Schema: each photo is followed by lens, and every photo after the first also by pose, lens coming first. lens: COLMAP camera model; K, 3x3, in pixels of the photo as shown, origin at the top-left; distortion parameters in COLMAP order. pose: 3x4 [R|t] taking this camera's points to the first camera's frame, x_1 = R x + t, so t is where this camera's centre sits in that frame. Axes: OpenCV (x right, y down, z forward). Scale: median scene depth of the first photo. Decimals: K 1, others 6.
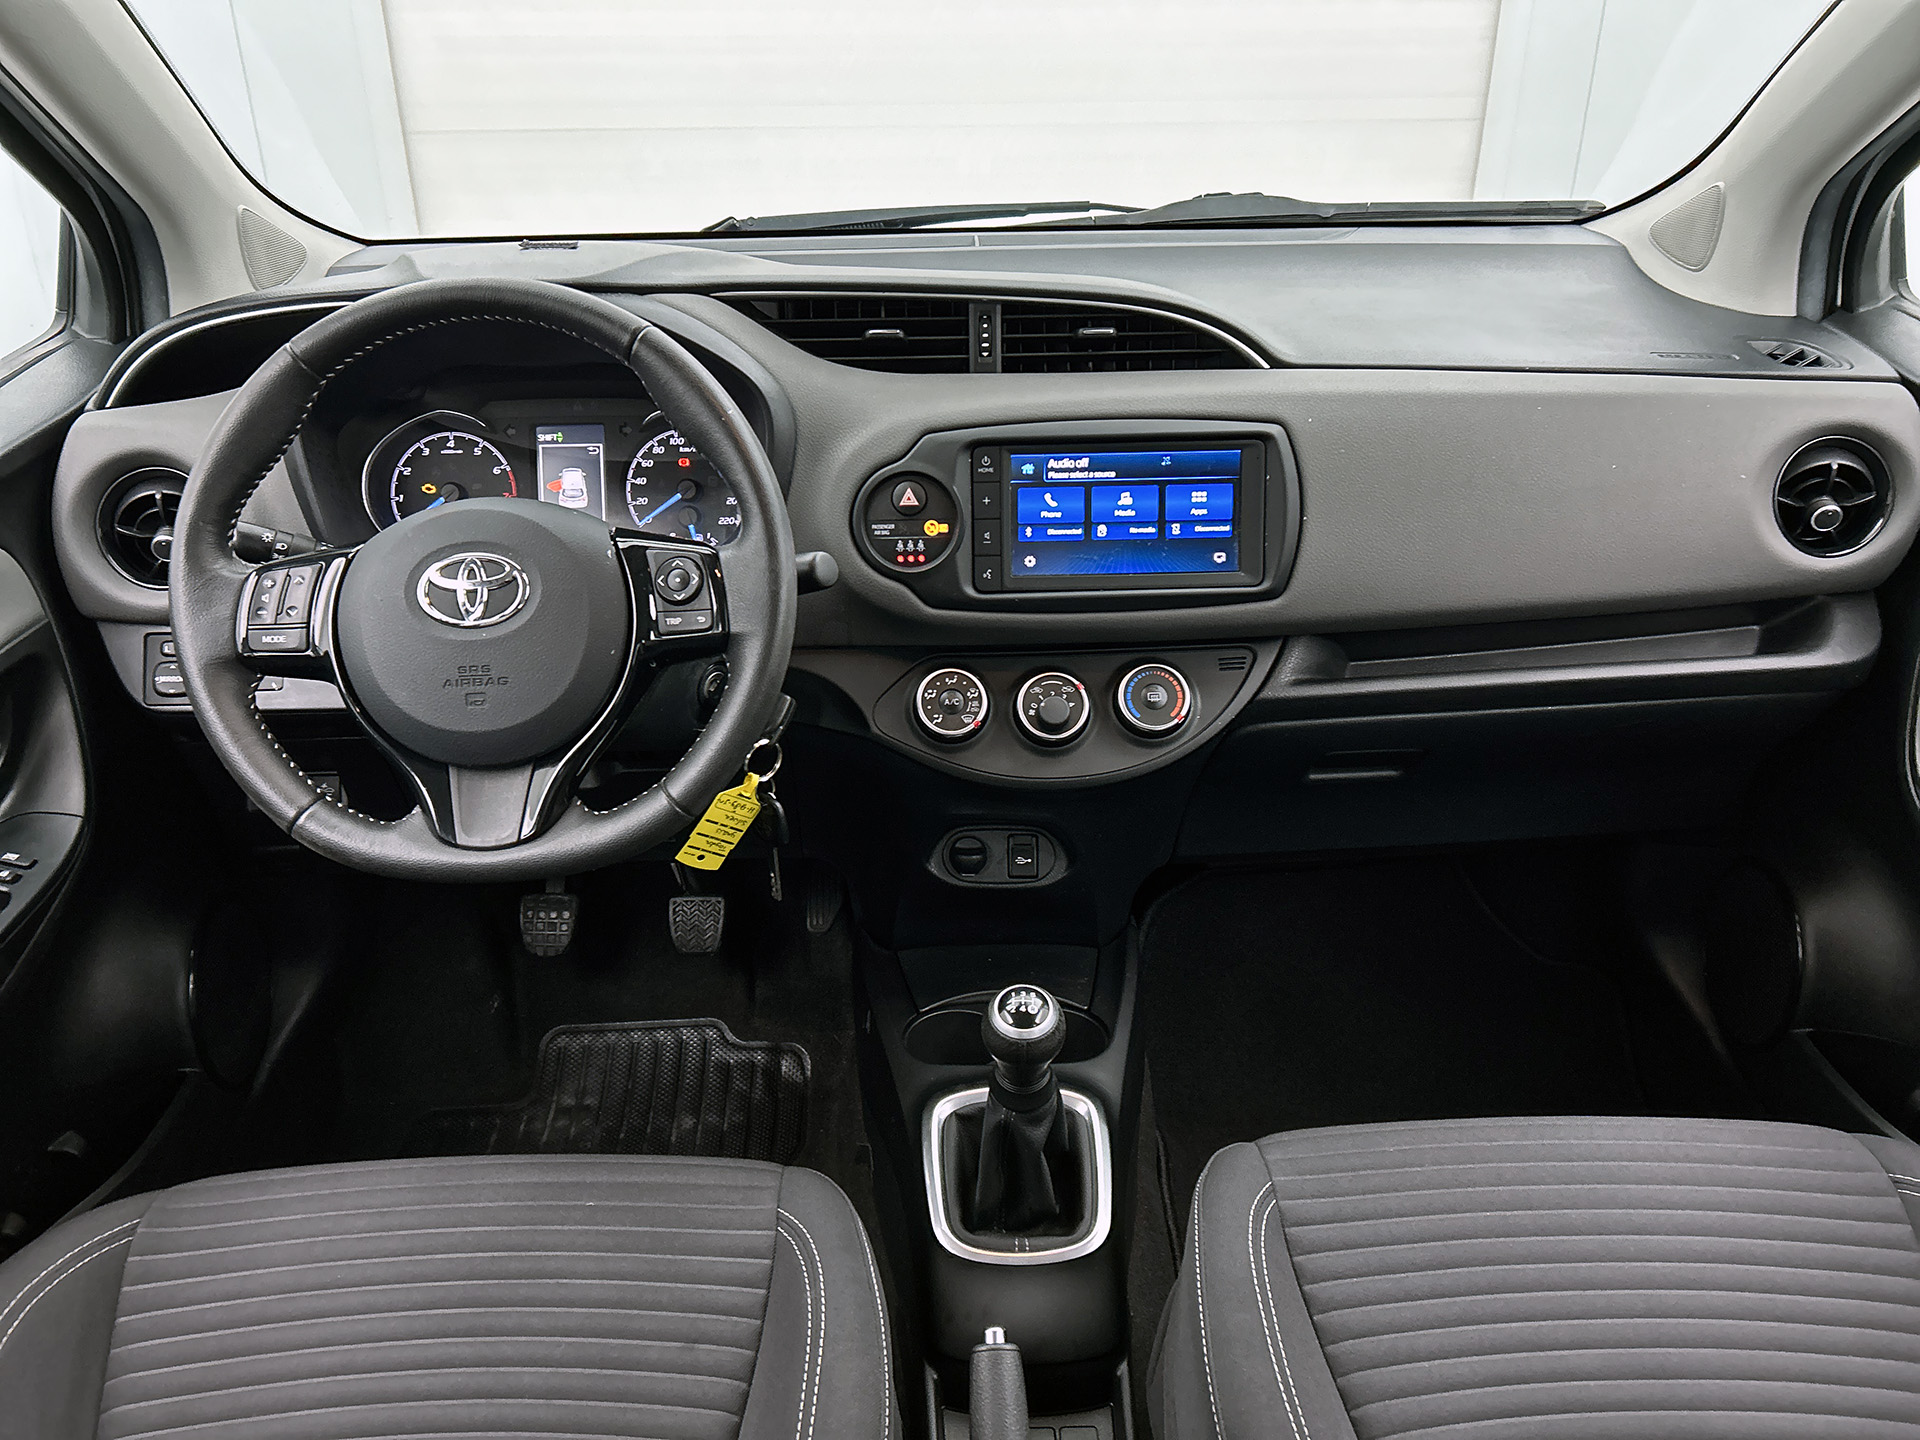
lens RADIAL K [[1446.3, 0, 939.4], [0, 1446.3, 714.8], [0, 0, 1]] dist [0.010300, -0.010405]
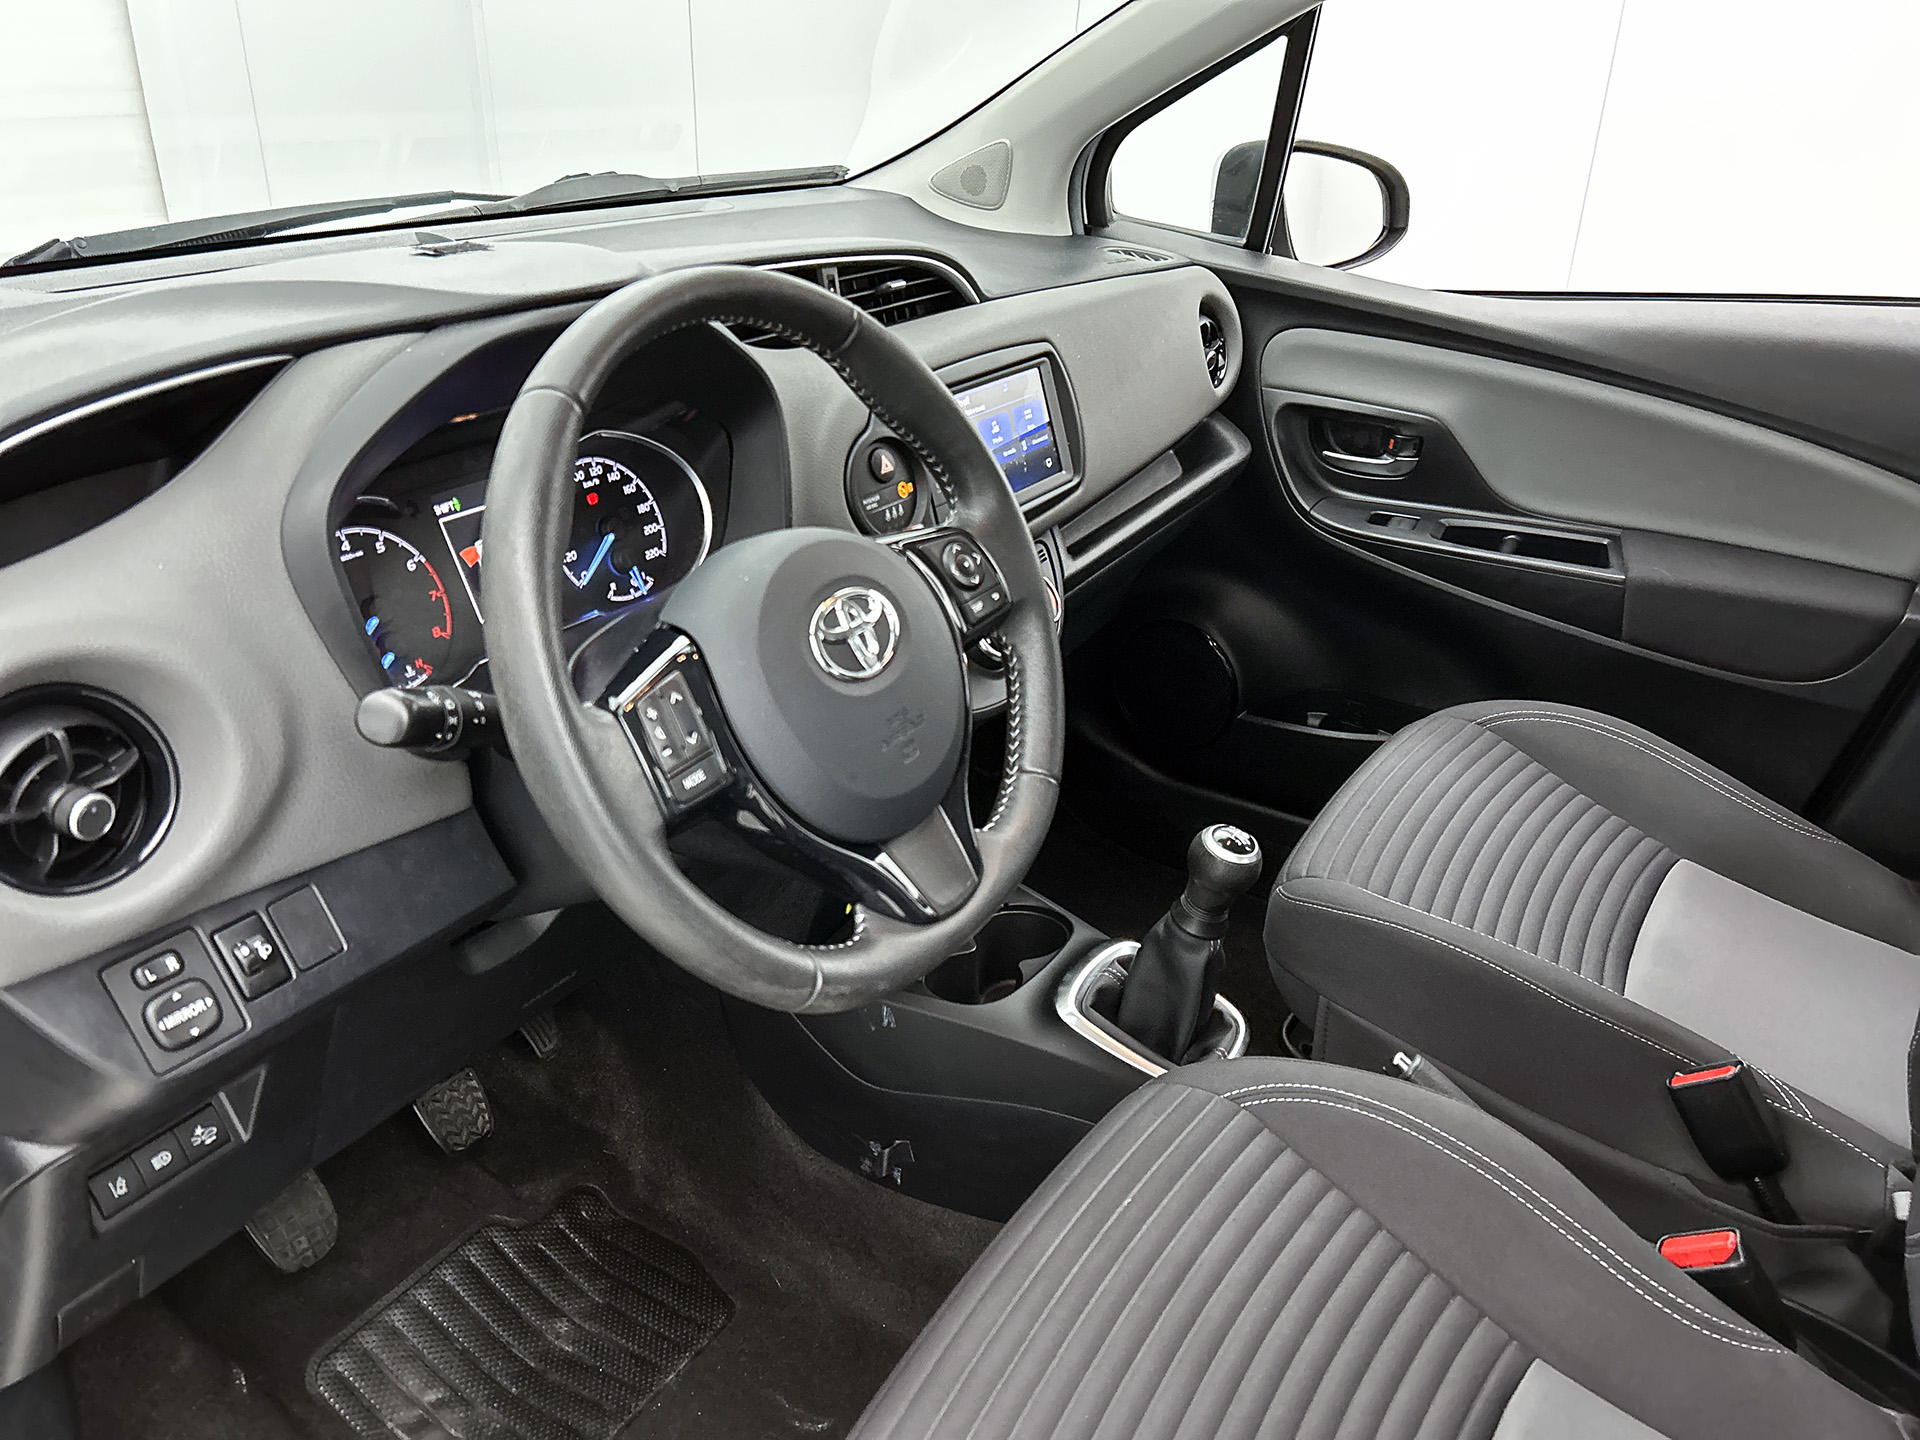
lens RADIAL K [[1446.3, 0, 945.5], [0, 1446.3, 723.5], [0, 0, 1]] dist [0.010300, -0.010405]
pose [[0.550301, -0.336418, 0.764193, -0.744358], [0.339738, 0.926267, 0.163119, -0.122712], [-0.762723, 0.169861, 0.624020, 0.351844]]
